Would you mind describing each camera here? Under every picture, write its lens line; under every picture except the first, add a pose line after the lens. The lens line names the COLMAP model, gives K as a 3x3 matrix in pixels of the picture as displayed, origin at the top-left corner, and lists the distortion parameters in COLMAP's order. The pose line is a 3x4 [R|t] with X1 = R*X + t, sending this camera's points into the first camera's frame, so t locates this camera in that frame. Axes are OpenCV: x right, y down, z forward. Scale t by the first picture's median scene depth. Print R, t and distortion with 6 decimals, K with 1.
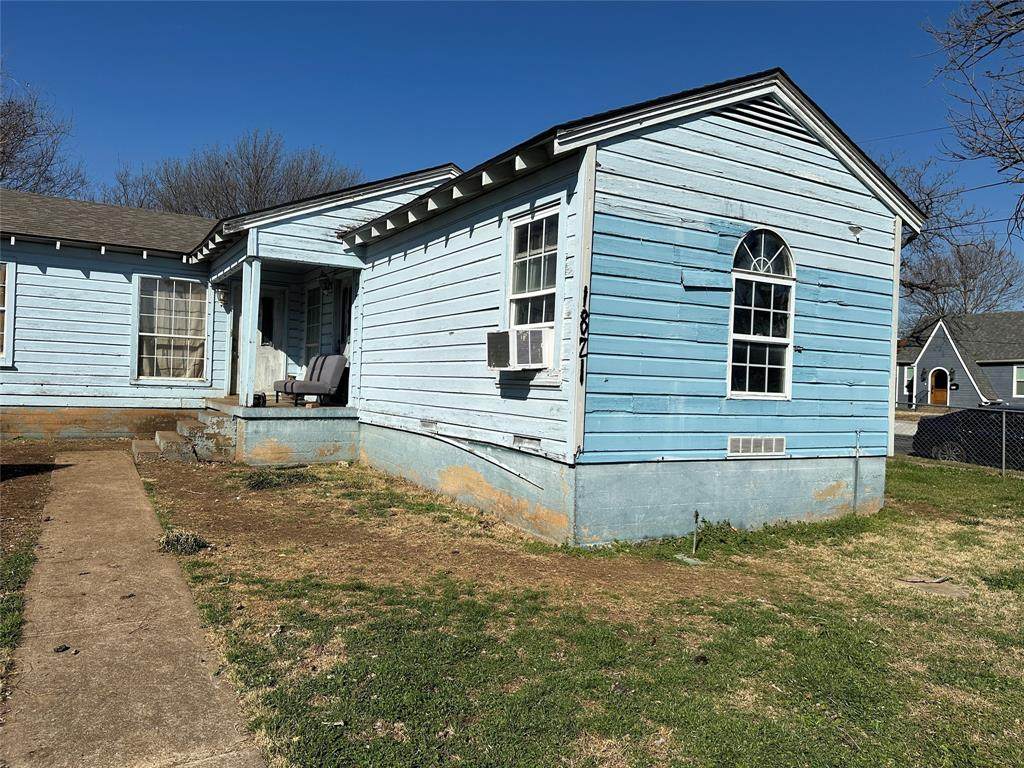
lens RADIAL K [[713.7, 0, 510.0], [0, 713.7, 380.5], [0, 0, 1]] dist [0.115300, -0.143329]
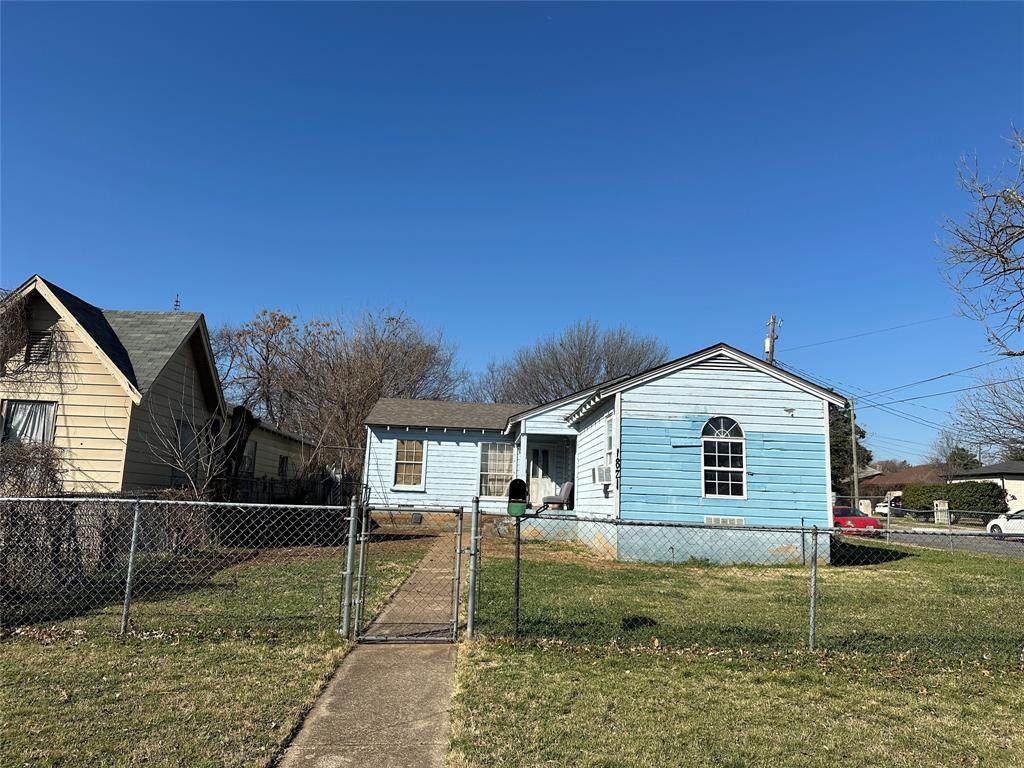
lens RADIAL K [[713.7, 0, 510.0], [0, 713.7, 380.5], [0, 0, 1]] dist [0.115300, -0.143329]
pose [[0.885185, -0.084020, -0.457590, 0.751680], [-0.002101, 0.982826, -0.184525, 0.073781], [0.465235, 0.164300, 0.869806, -1.089728]]
